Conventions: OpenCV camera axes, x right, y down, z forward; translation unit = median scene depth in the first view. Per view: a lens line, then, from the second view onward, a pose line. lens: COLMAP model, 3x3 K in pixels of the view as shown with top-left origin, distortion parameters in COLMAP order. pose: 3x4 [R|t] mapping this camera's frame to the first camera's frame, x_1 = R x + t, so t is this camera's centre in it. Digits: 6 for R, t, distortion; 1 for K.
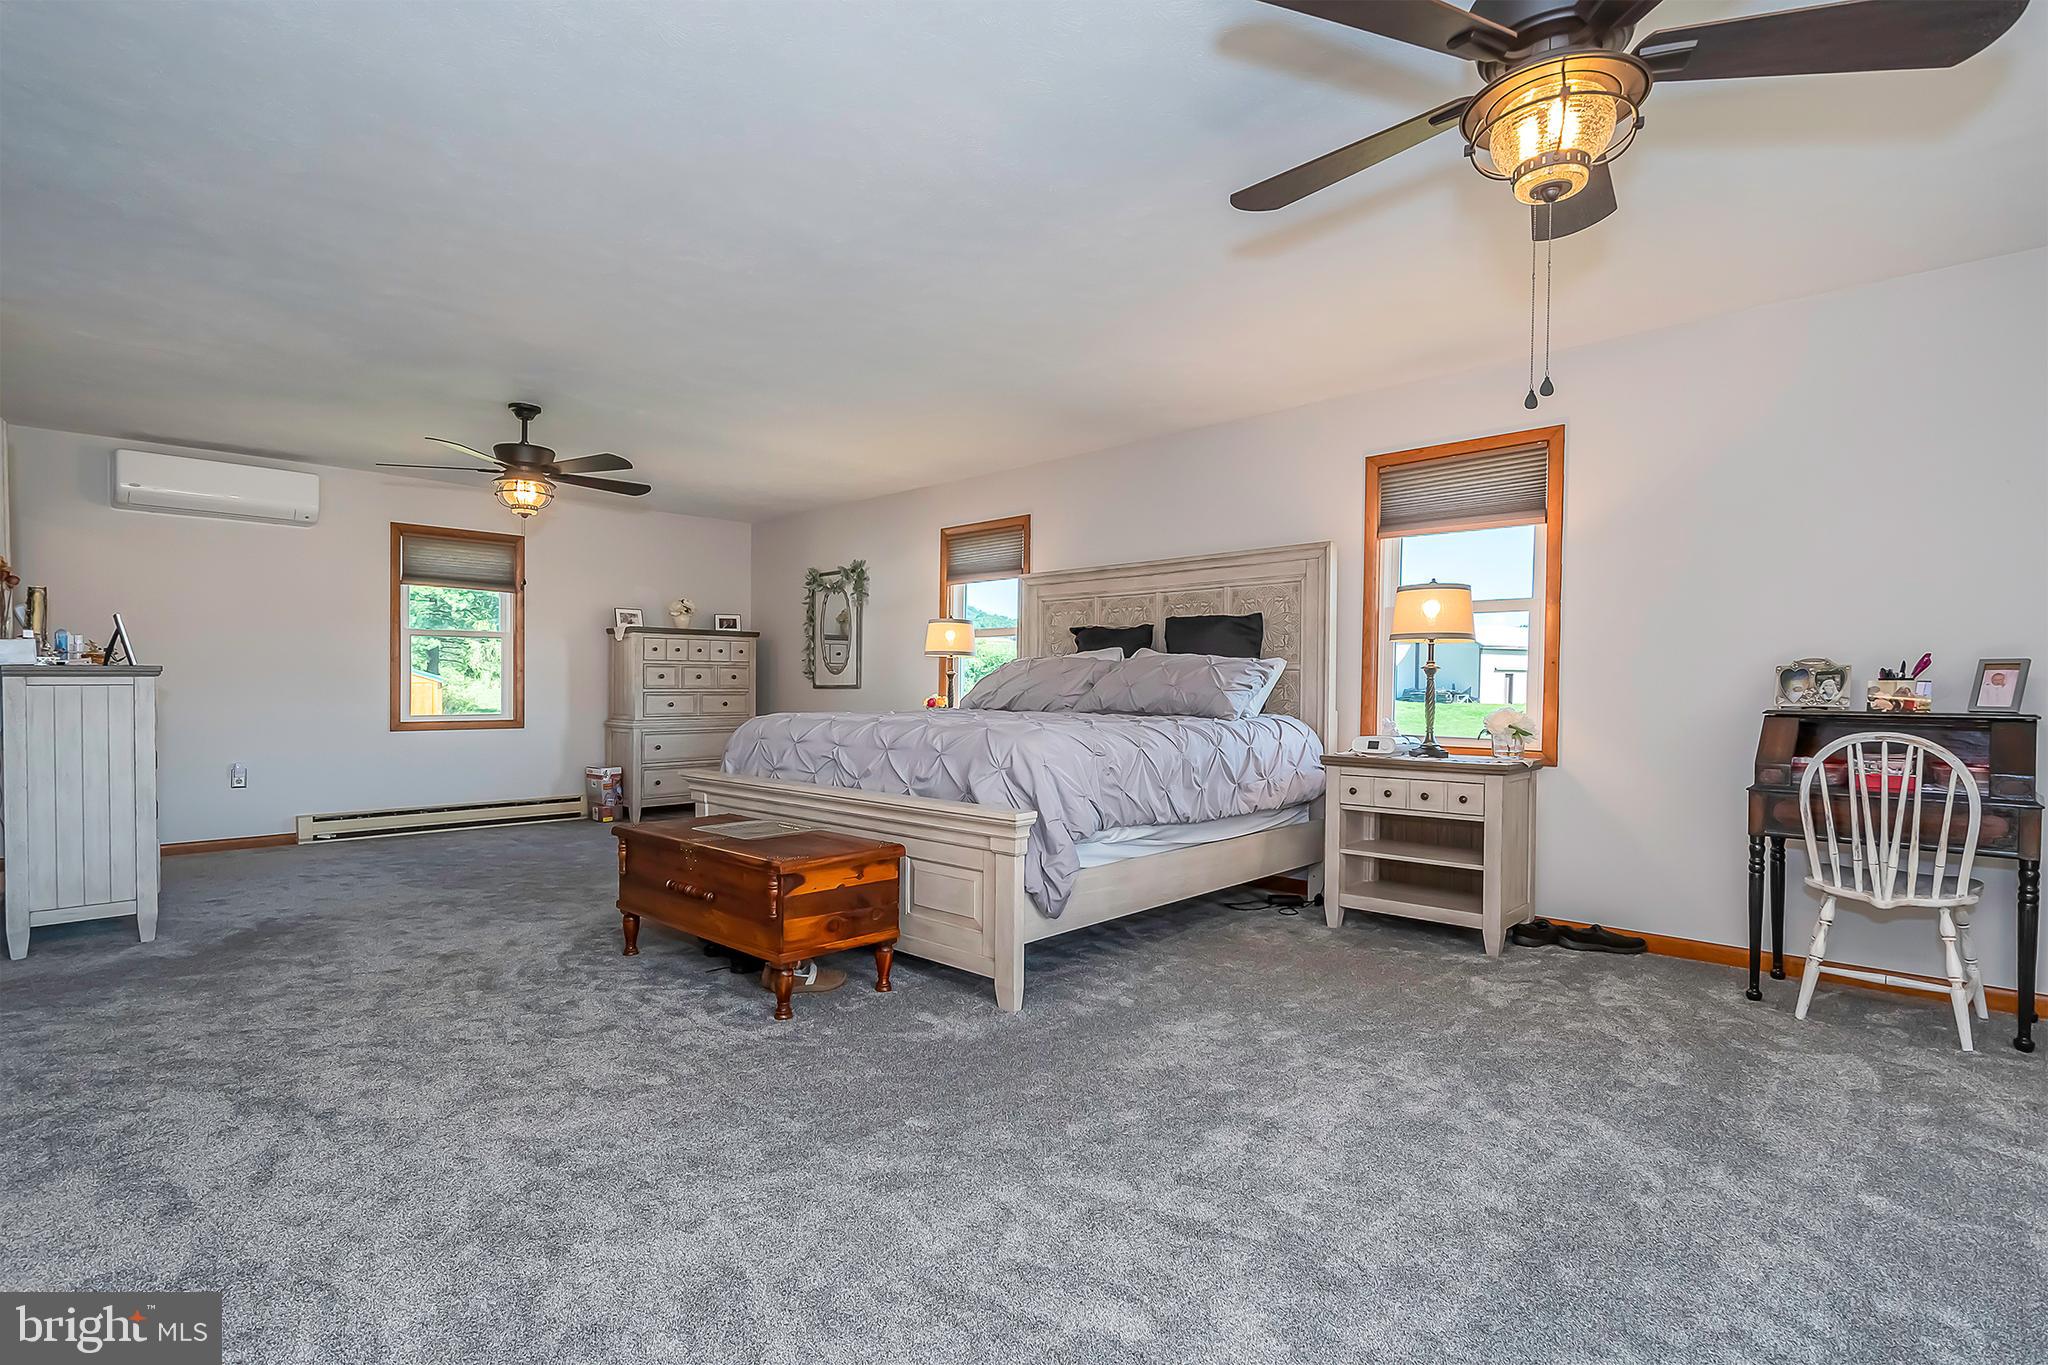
lens RADIAL K [[1018.1, 0, 1024.0], [0, 1018.1, 682.5], [0, 0, 1]] dist [0.000754, -0.000122]
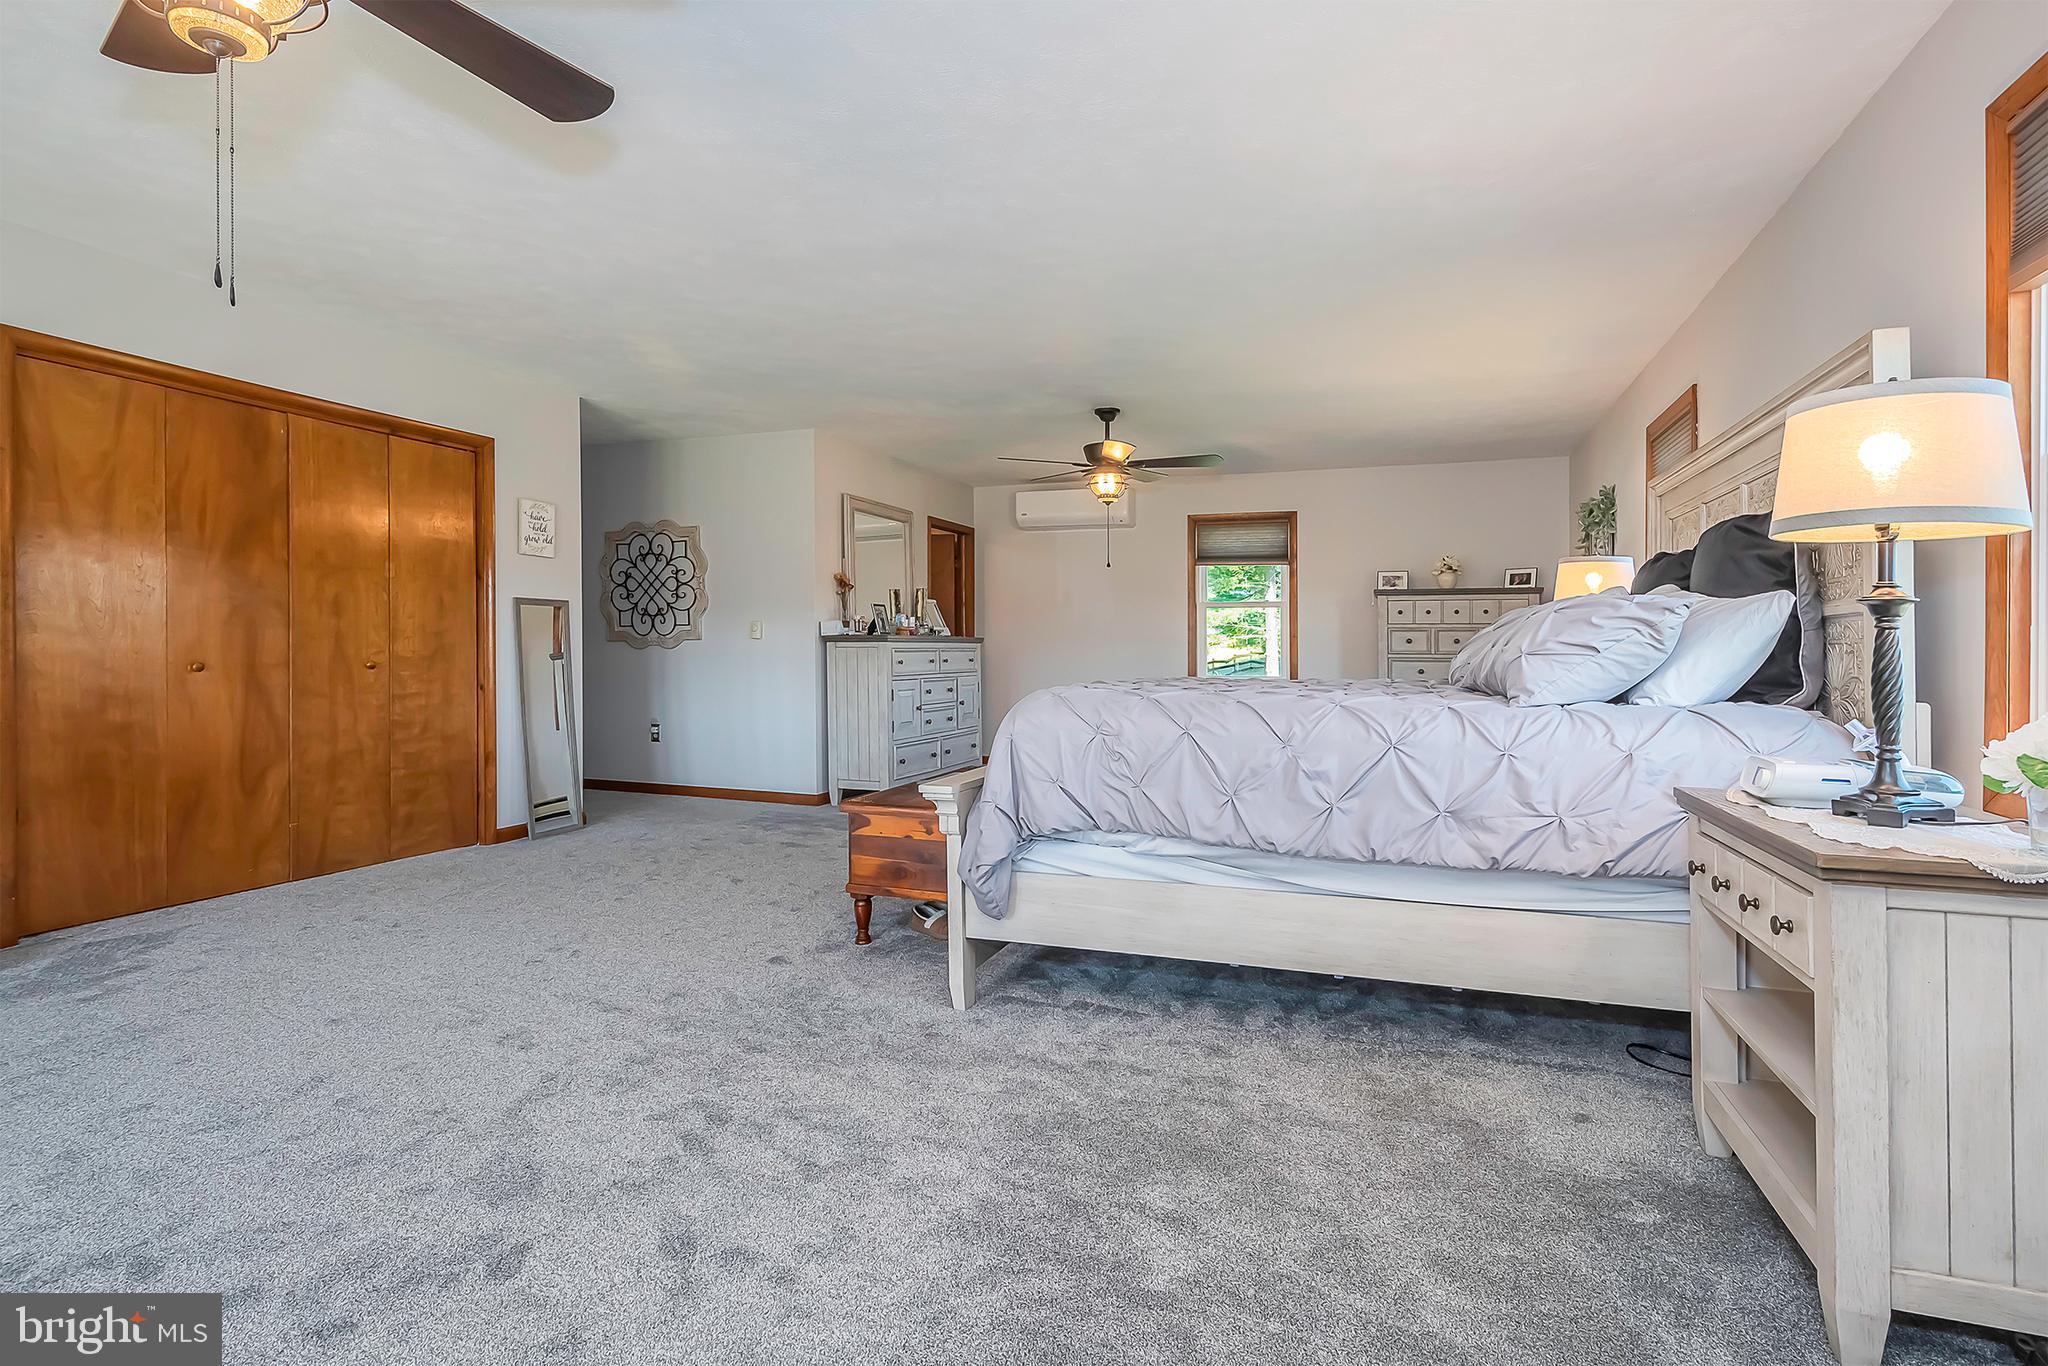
lens RADIAL K [[1012.9, 0, 1028.4], [0, 1012.9, 633.0], [0, 0, 1]] dist [-0.001206, -0.000334]
pose [[0.401506, -0.015377, -0.915727, 0.358575], [-0.002289, 0.999839, -0.017793, 0.004098], [0.915854, 0.009240, 0.401406, 0.302352]]
